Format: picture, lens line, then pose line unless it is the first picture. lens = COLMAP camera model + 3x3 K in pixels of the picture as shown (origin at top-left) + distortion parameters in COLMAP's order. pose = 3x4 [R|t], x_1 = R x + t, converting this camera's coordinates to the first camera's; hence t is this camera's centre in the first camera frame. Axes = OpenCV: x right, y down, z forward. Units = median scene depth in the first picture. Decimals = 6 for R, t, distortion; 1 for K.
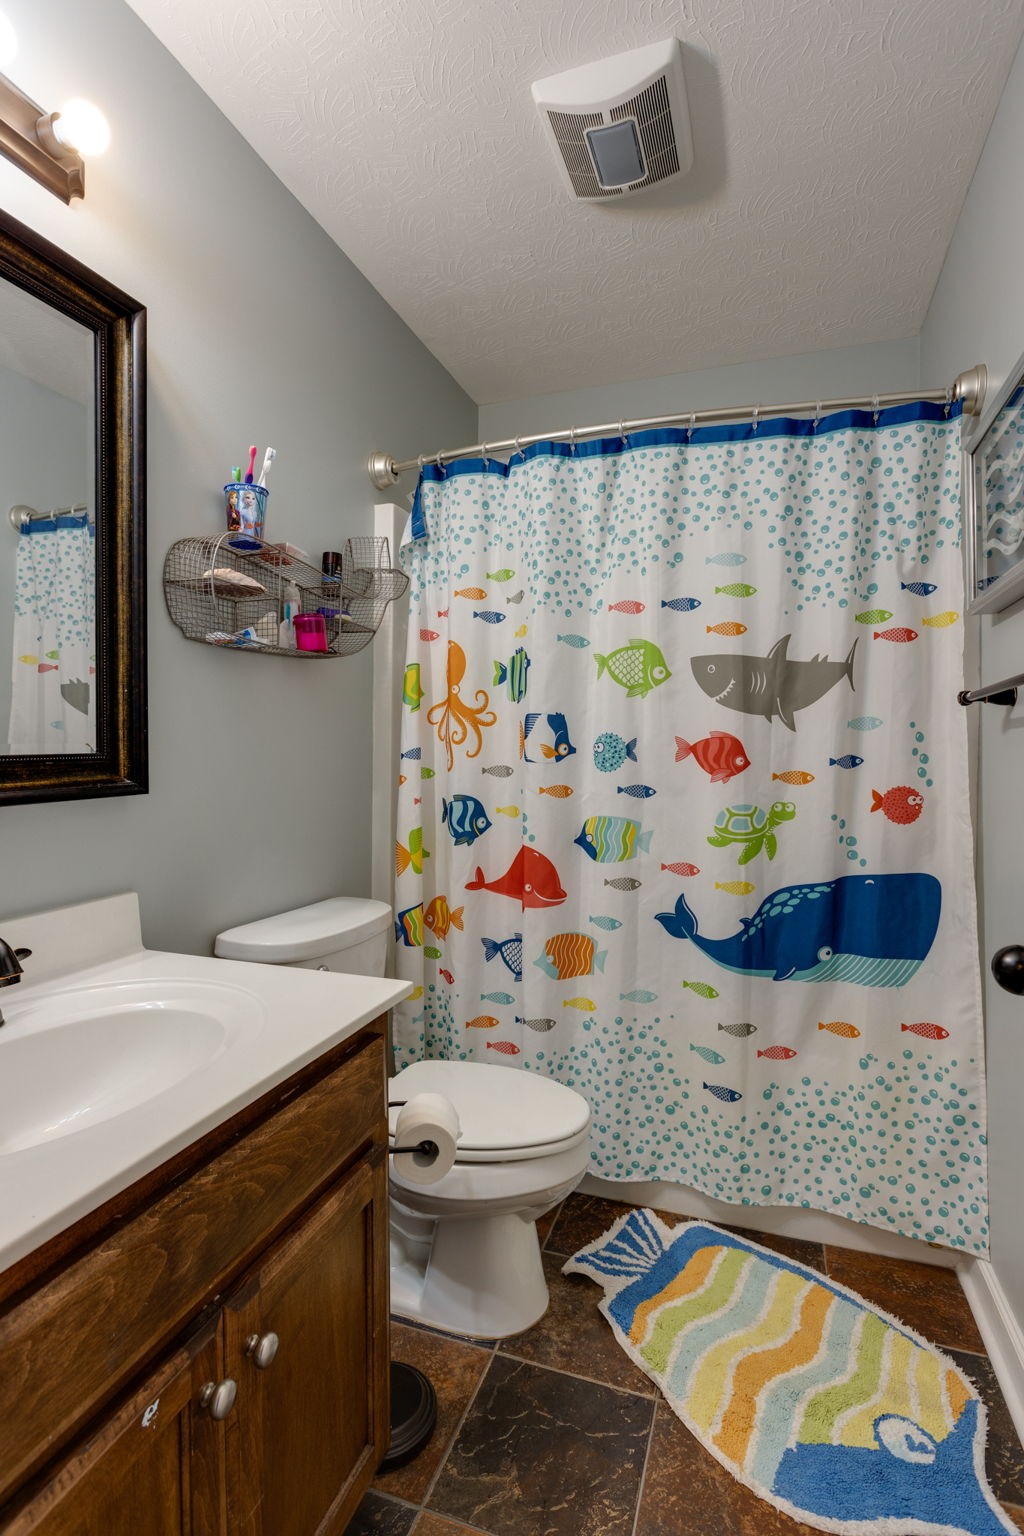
lens RADIAL K [[734.1, 0, 521.7], [0, 734.1, 757.5], [0, 0, 1]] dist [-0.021863, 0.009694]
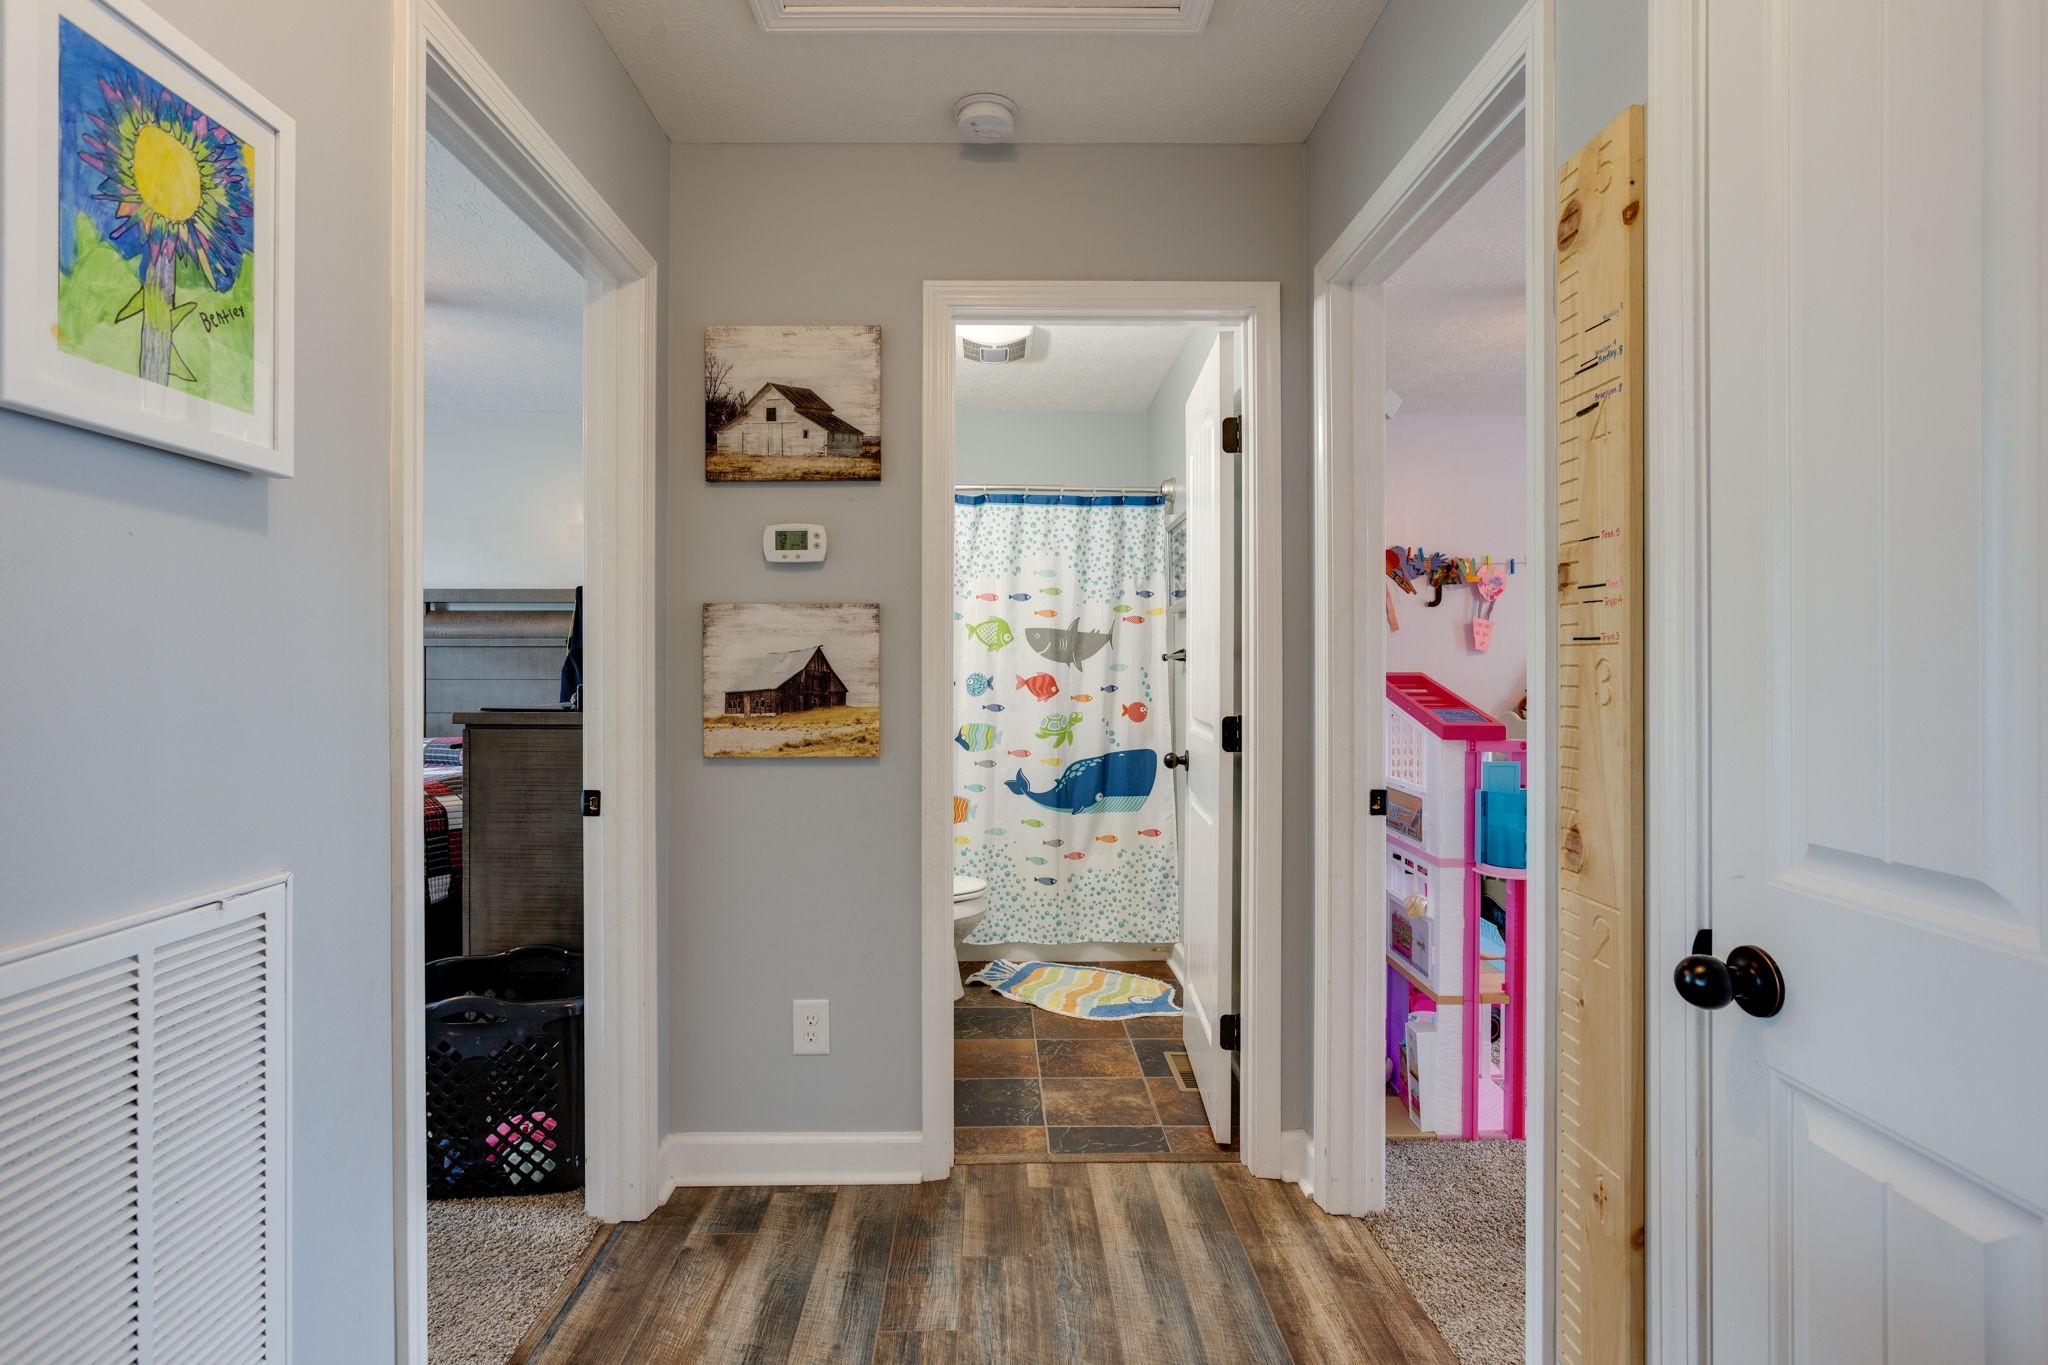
lens RADIAL K [[978.8, 0, 1022.8], [0, 978.8, 675.8], [0, 0, 1]] dist [-0.021863, 0.009694]
pose [[0.935050, -0.007491, 0.354436, -0.598954], [0.007097, 0.999972, 0.002413, -0.033250], [-0.354444, 0.000259, 0.935077, -1.158392]]
